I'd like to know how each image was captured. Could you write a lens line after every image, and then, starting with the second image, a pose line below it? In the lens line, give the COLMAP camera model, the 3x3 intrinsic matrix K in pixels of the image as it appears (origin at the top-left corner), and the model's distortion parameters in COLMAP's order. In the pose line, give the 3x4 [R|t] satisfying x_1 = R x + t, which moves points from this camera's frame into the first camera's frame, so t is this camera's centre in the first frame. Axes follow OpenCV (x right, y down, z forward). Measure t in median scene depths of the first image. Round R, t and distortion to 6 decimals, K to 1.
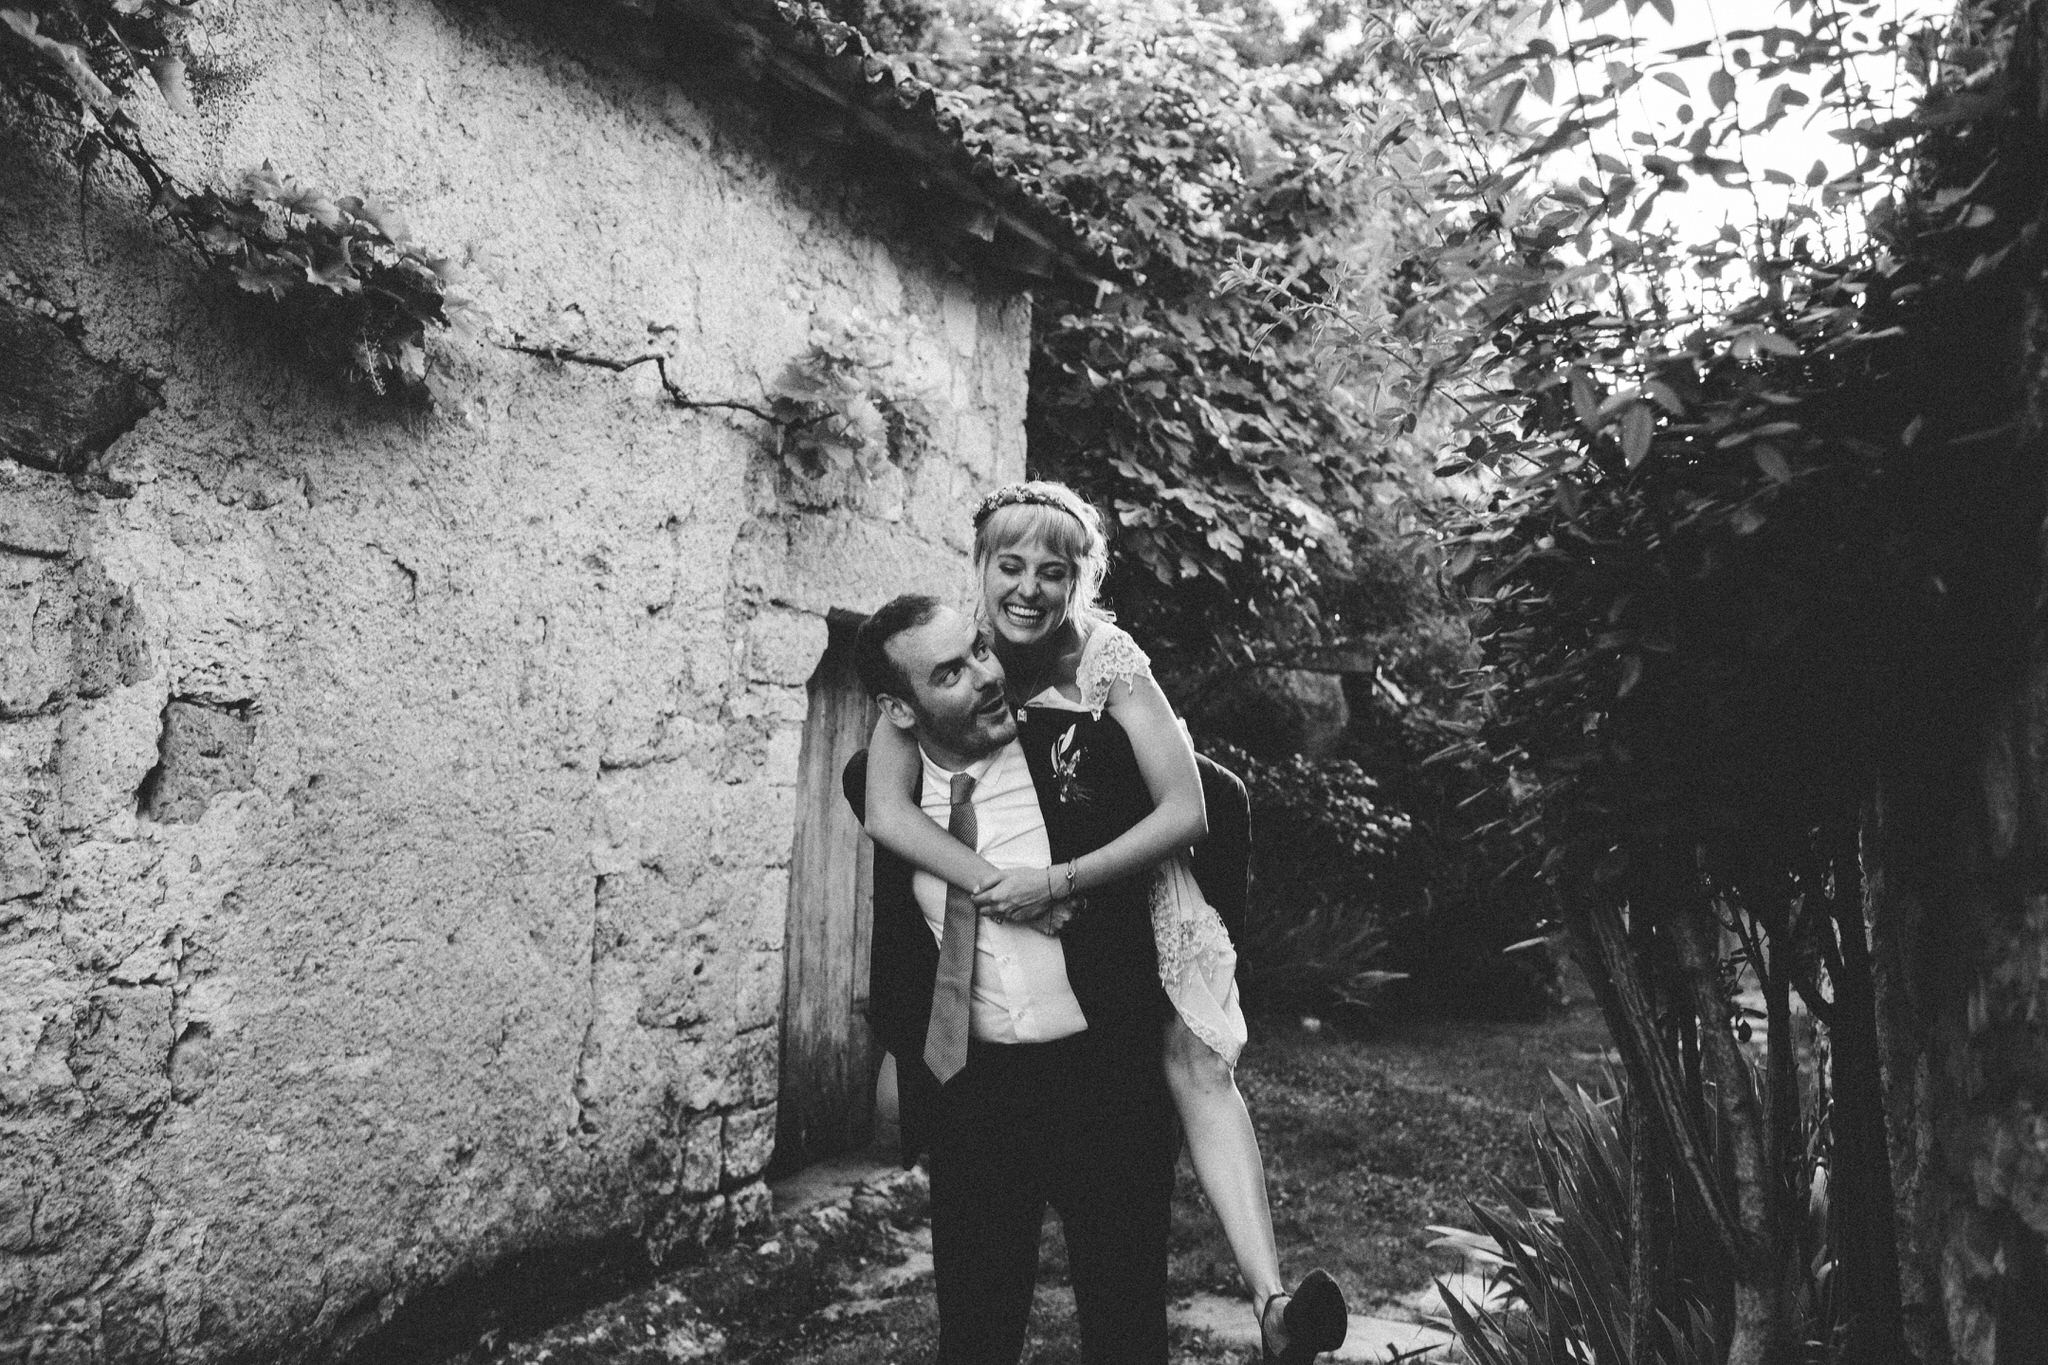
lens RADIAL K [[1962.7, 0, 1024.0], [0, 1962.7, 682.5], [0, 0, 1]] dist [-0.105133, 0.137568]
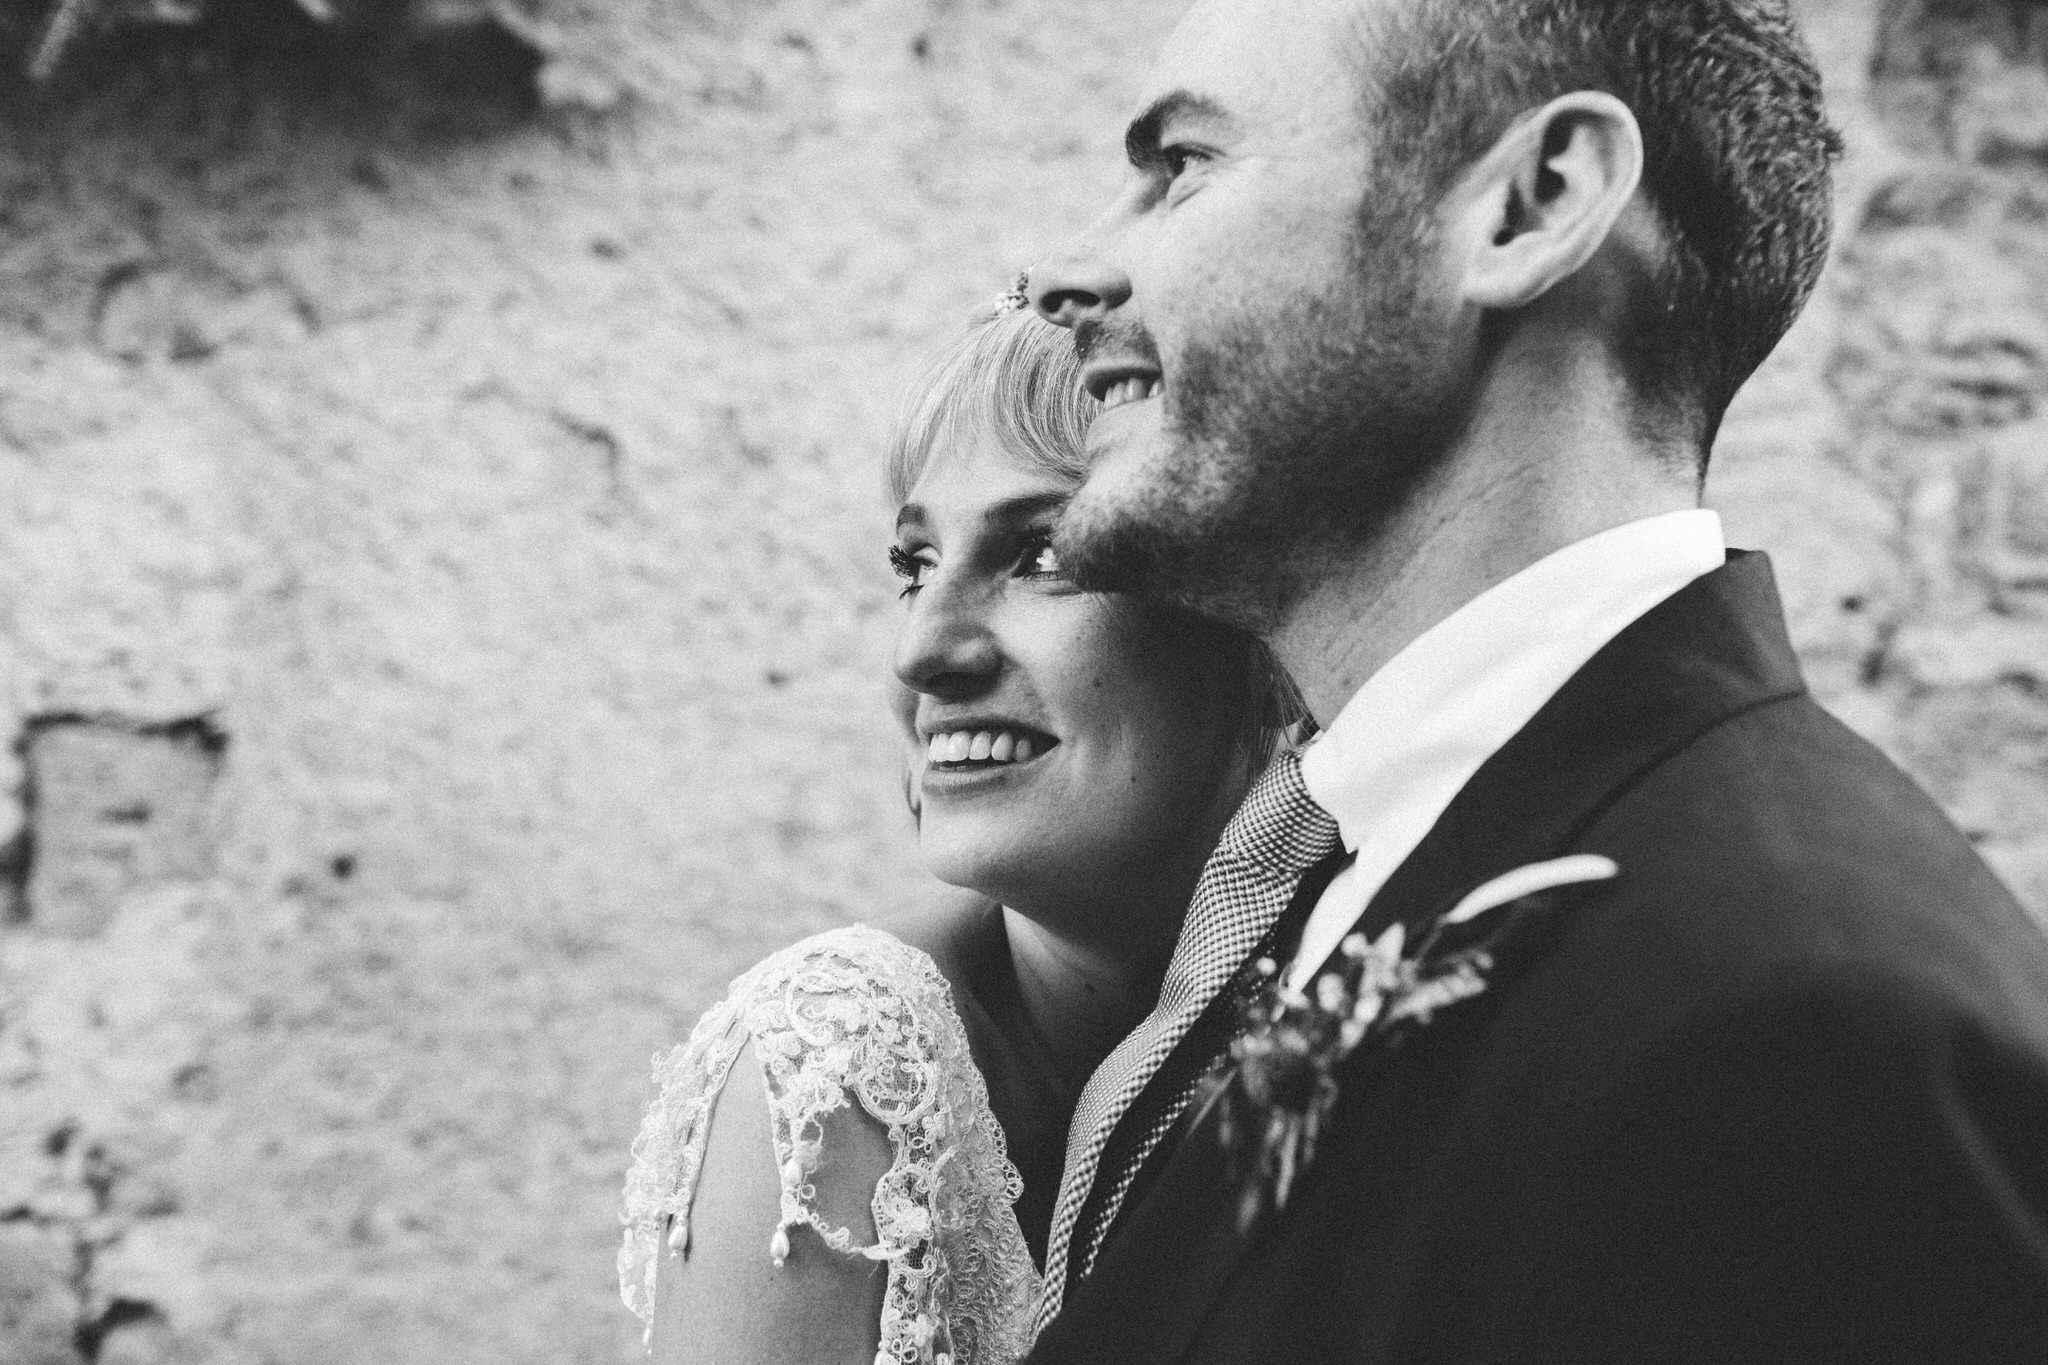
lens RADIAL K [[1977.2, 0, 1035.5], [0, 1977.2, 670.8], [0, 0, 1]] dist [-0.097791, 0.130613]
pose [[0.428580, -0.024987, -0.903158, 0.147743], [0.054467, 0.998514, -0.001779, 0.007817], [0.901861, -0.048429, 0.429304, 0.761077]]
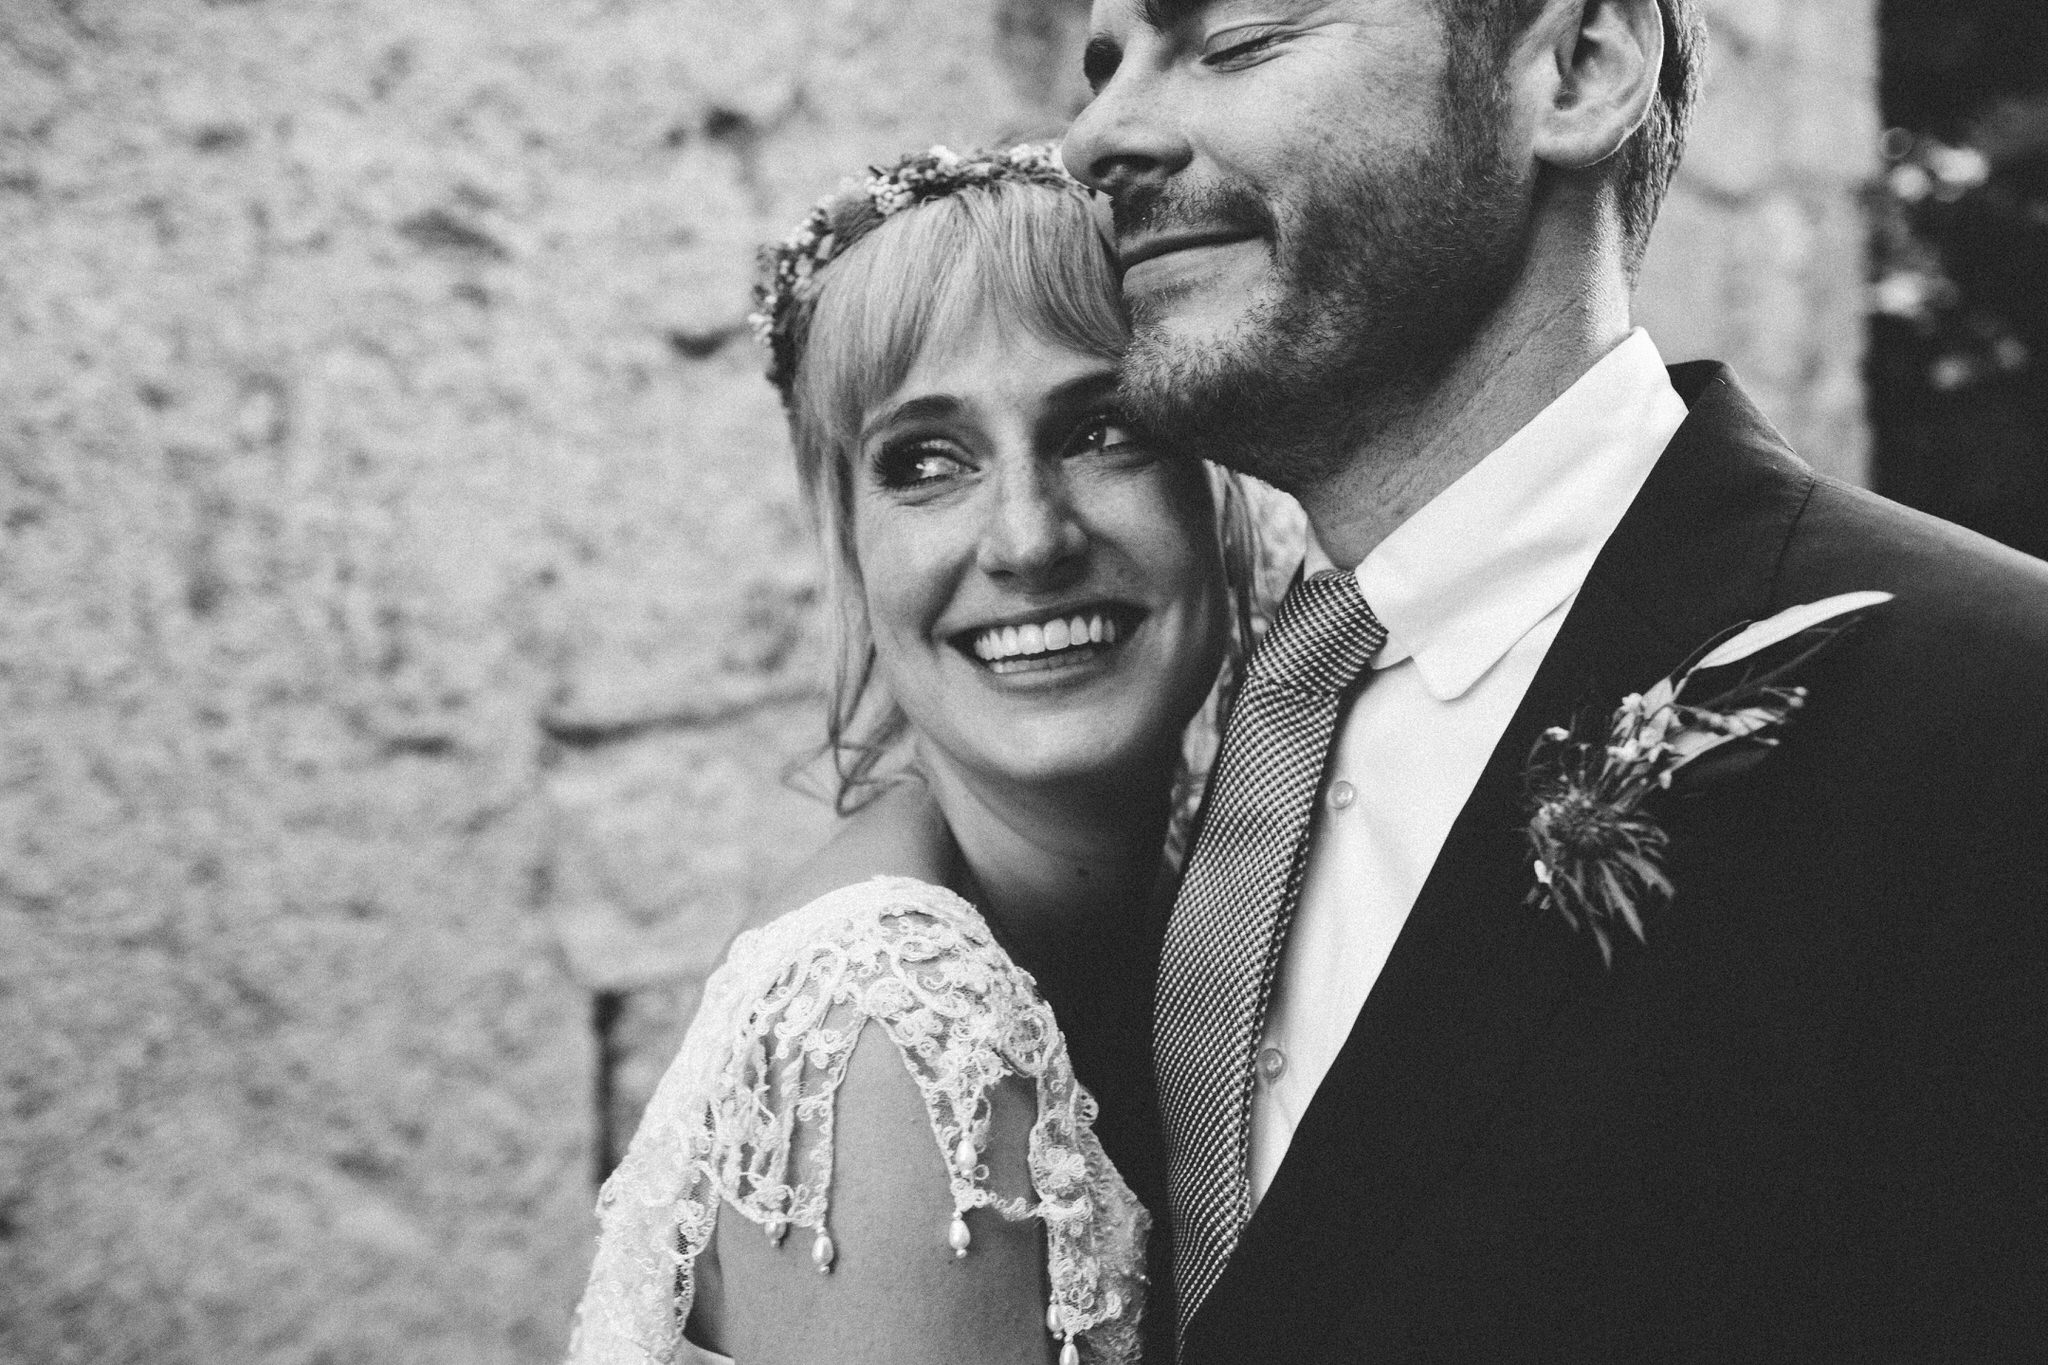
lens RADIAL K [[1977.2, 0, 1035.5], [0, 1977.2, 670.8], [0, 0, 1]] dist [-0.097791, 0.130613]
pose [[0.874495, -0.038348, -0.483517, 0.073282], [0.078720, 0.994874, 0.063470, 0.010896], [0.478605, -0.093567, 0.873031, 0.692422]]
